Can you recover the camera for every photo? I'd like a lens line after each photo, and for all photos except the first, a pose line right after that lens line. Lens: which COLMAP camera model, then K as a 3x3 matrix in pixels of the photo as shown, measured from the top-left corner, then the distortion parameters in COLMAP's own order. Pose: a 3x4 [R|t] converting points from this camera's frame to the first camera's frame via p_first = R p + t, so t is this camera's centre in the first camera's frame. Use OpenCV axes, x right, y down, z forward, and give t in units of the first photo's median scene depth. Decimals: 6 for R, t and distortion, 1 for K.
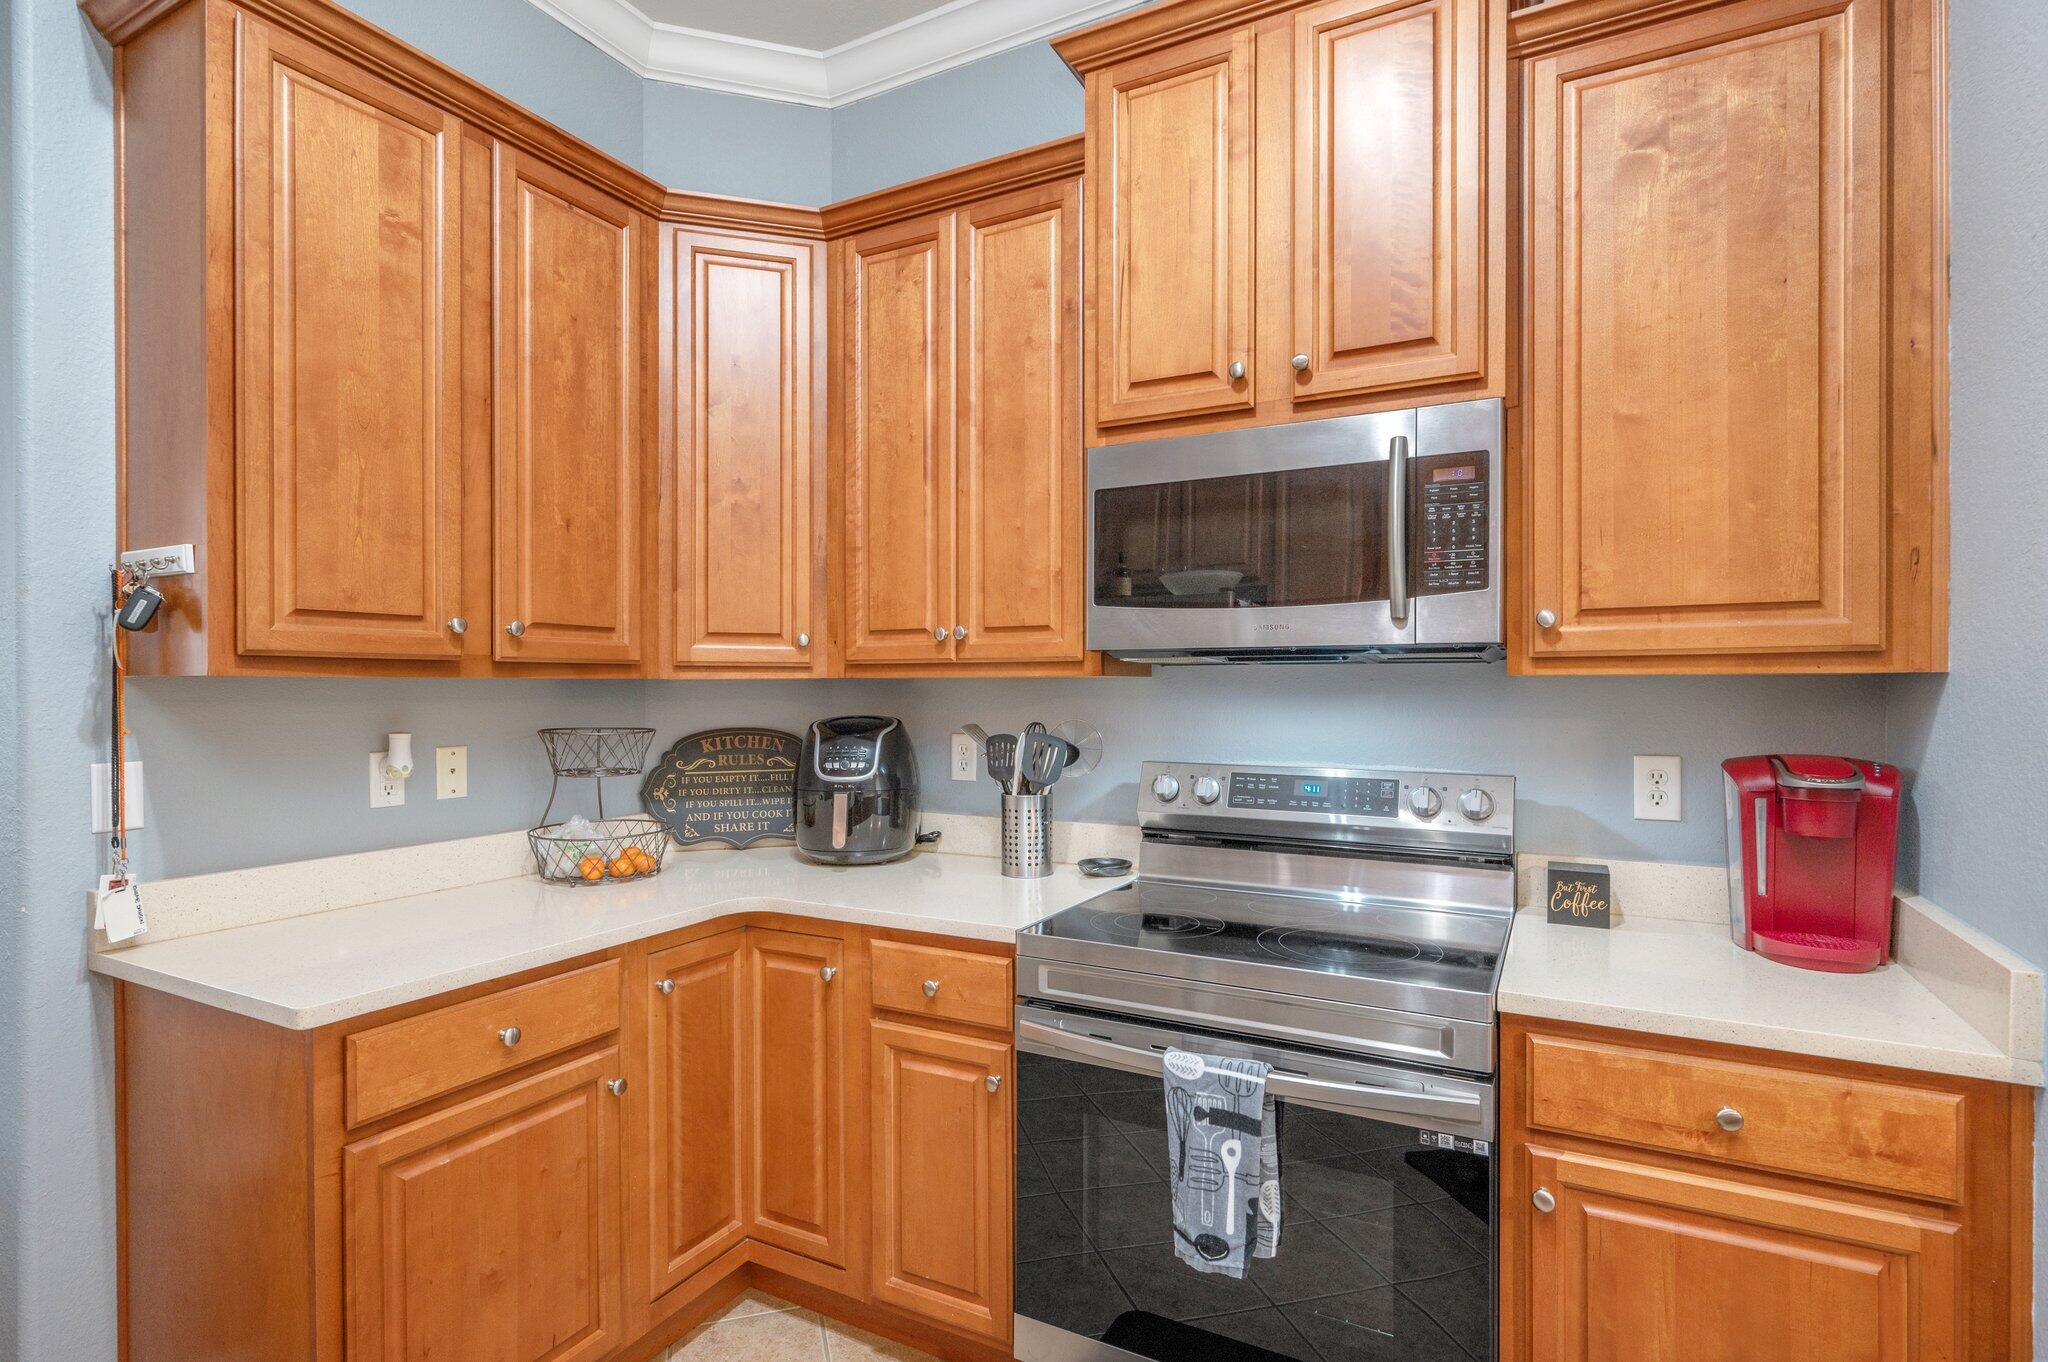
lens RADIAL K [[1011.2, 0, 1022.0], [0, 1011.2, 690.7], [0, 0, 1]] dist [-0.000643, -0.000359]
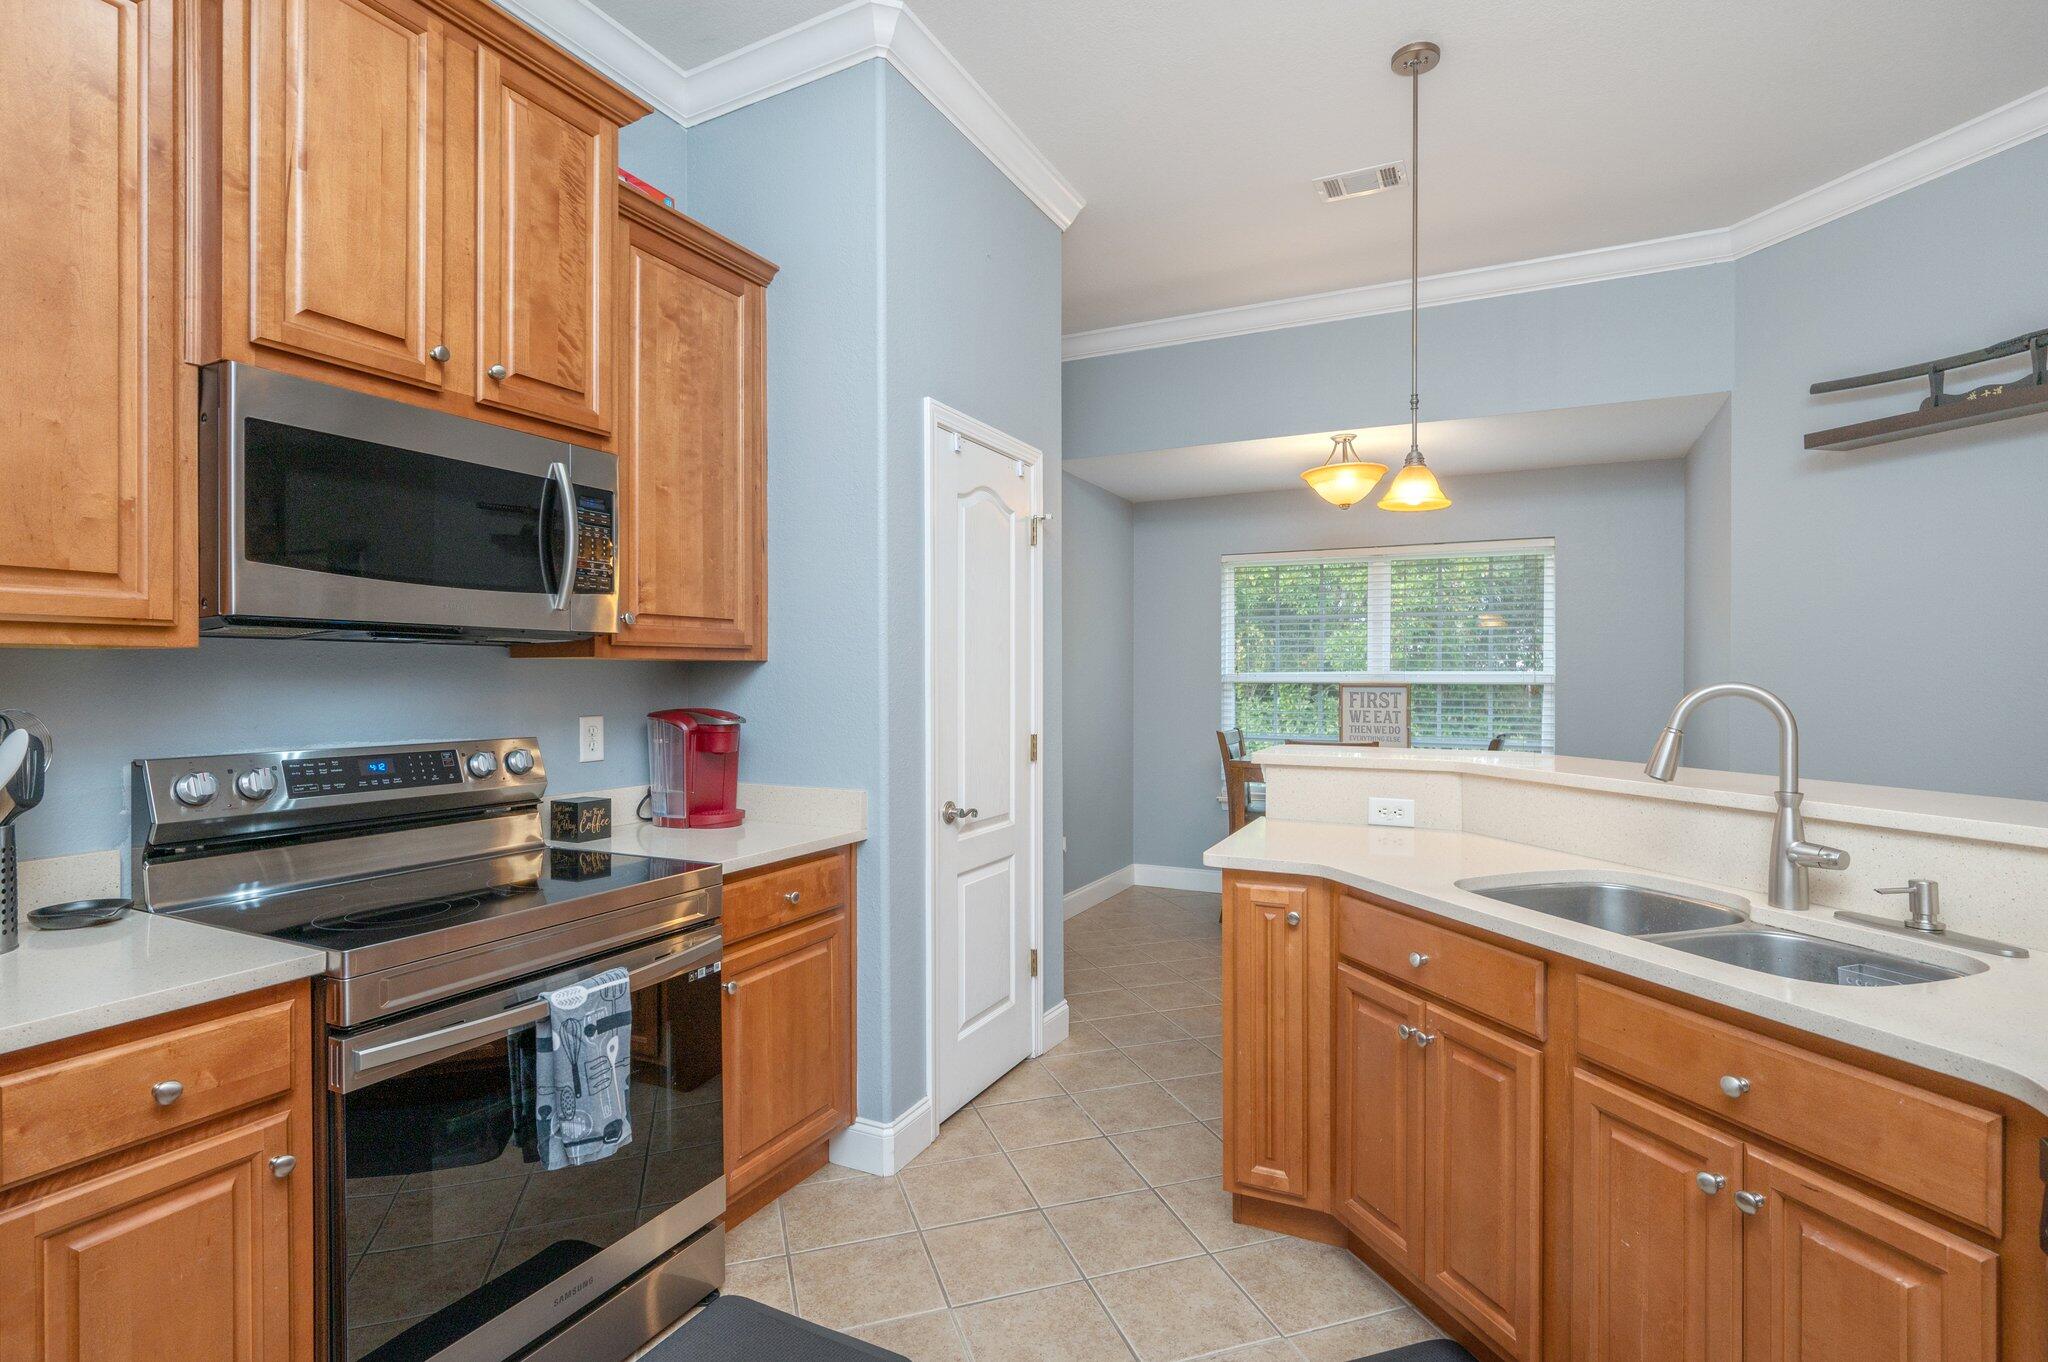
lens RADIAL K [[989.5, 0, 1035.4], [0, 989.5, 678.1], [0, 0, 1]] dist [0.001385, -0.000060]
pose [[-0.037540, 0.000374, 0.999295, -0.874450], [0.005262, 0.999986, -0.000177, 0.015655], [-0.999281, 0.005251, -0.037541, 0.474711]]
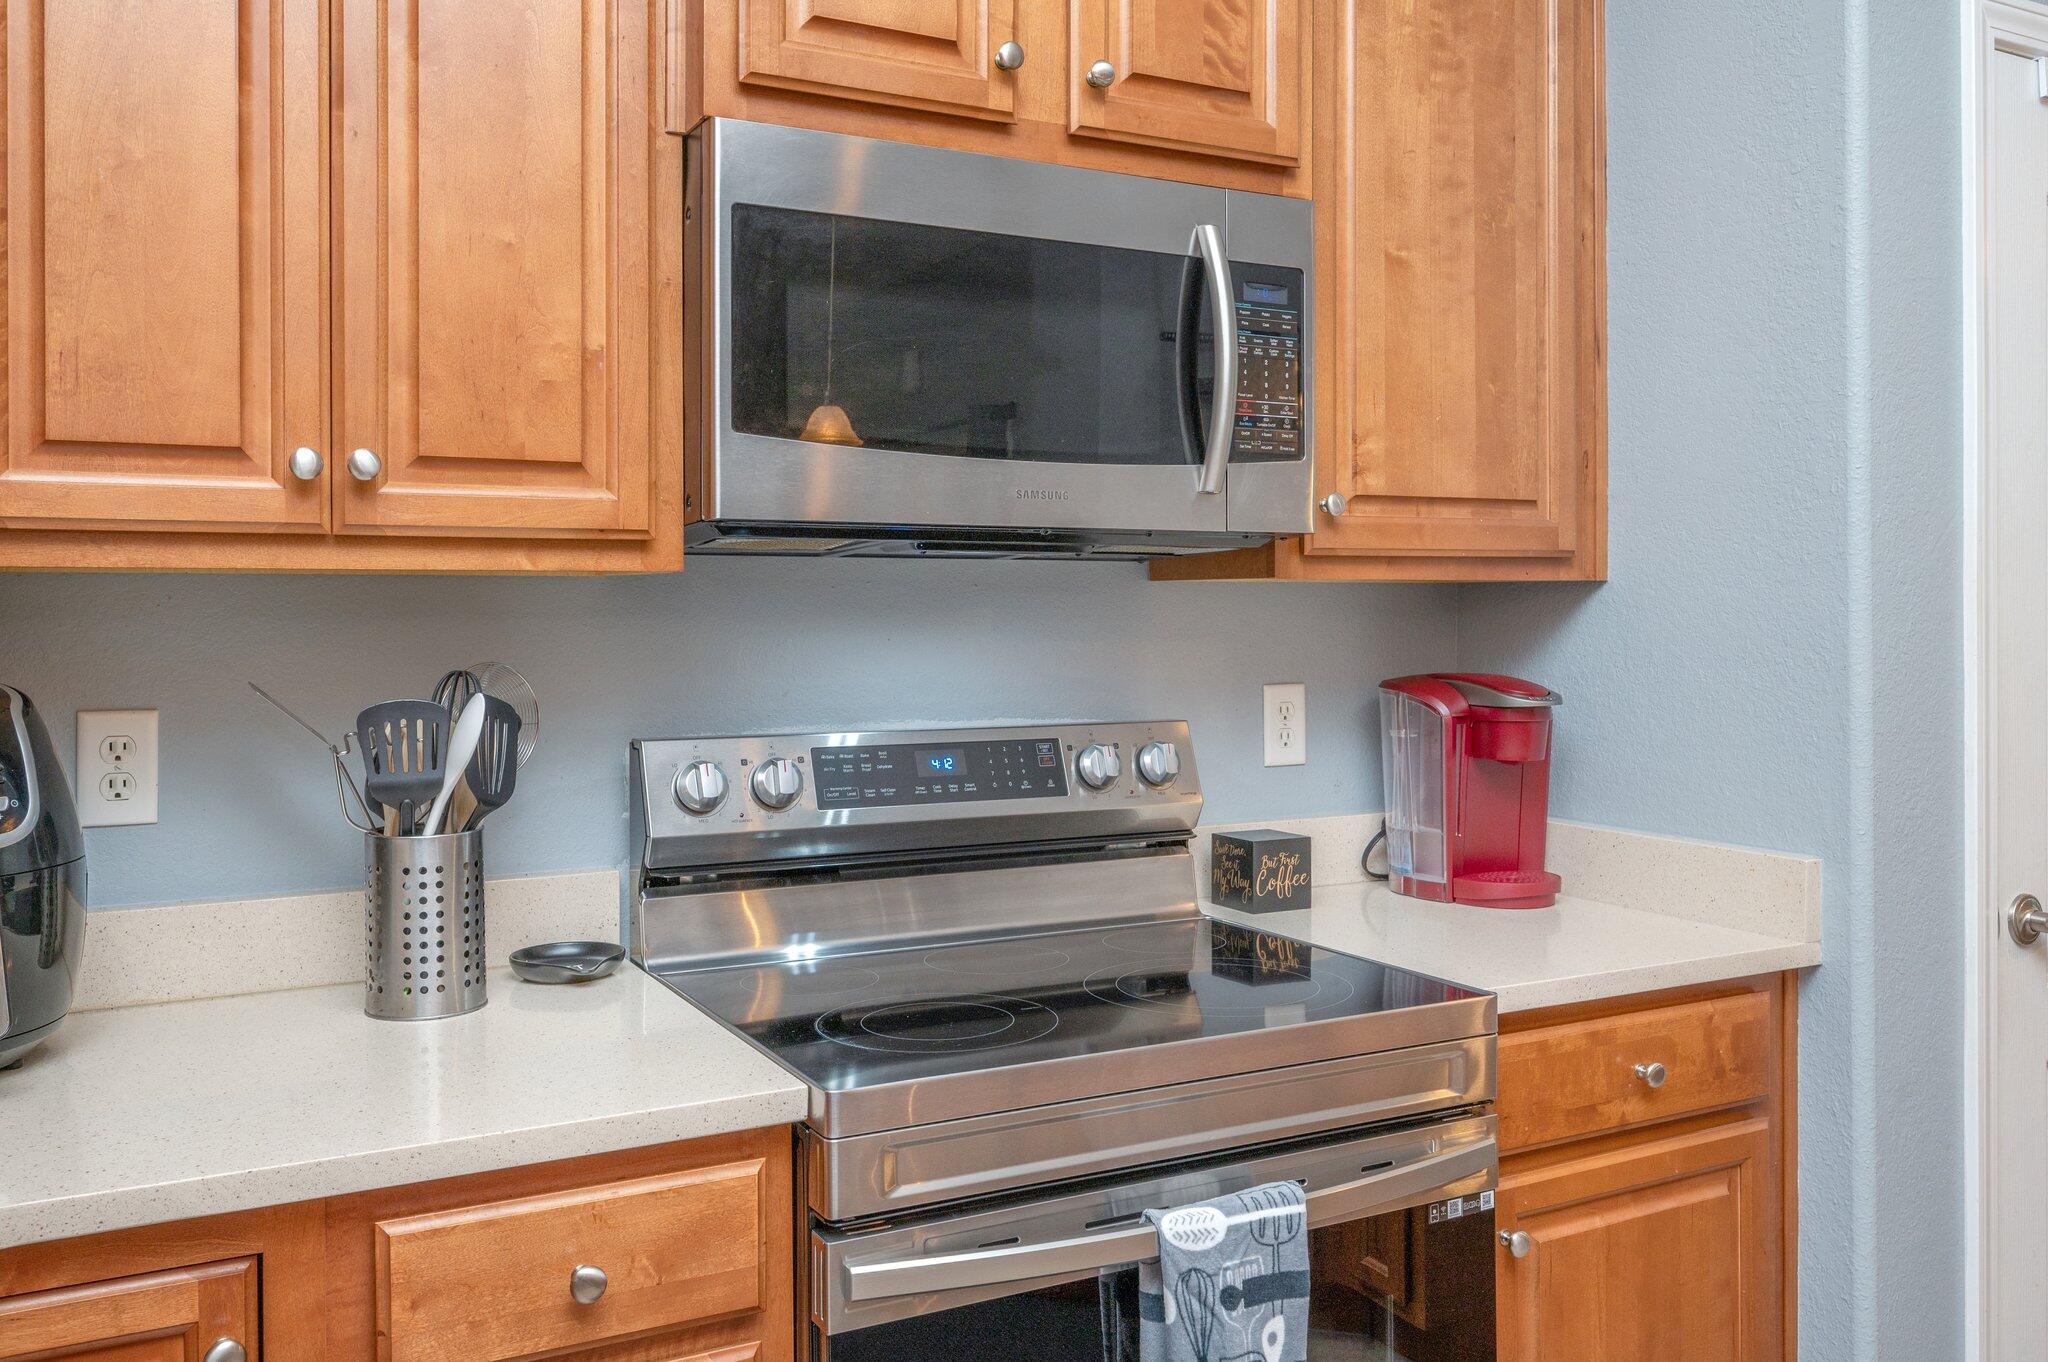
lens RADIAL K [[1699.5, 0, 1030.9], [0, 1699.5, 612.4], [0, 0, 1]] dist [-0.003429, -0.001354]
pose [[0.546666, -0.002125, 0.837348, -0.658695], [0.005160, 0.999986, -0.000831, 0.009114], [-0.837335, 0.004775, 0.546669, 0.487046]]
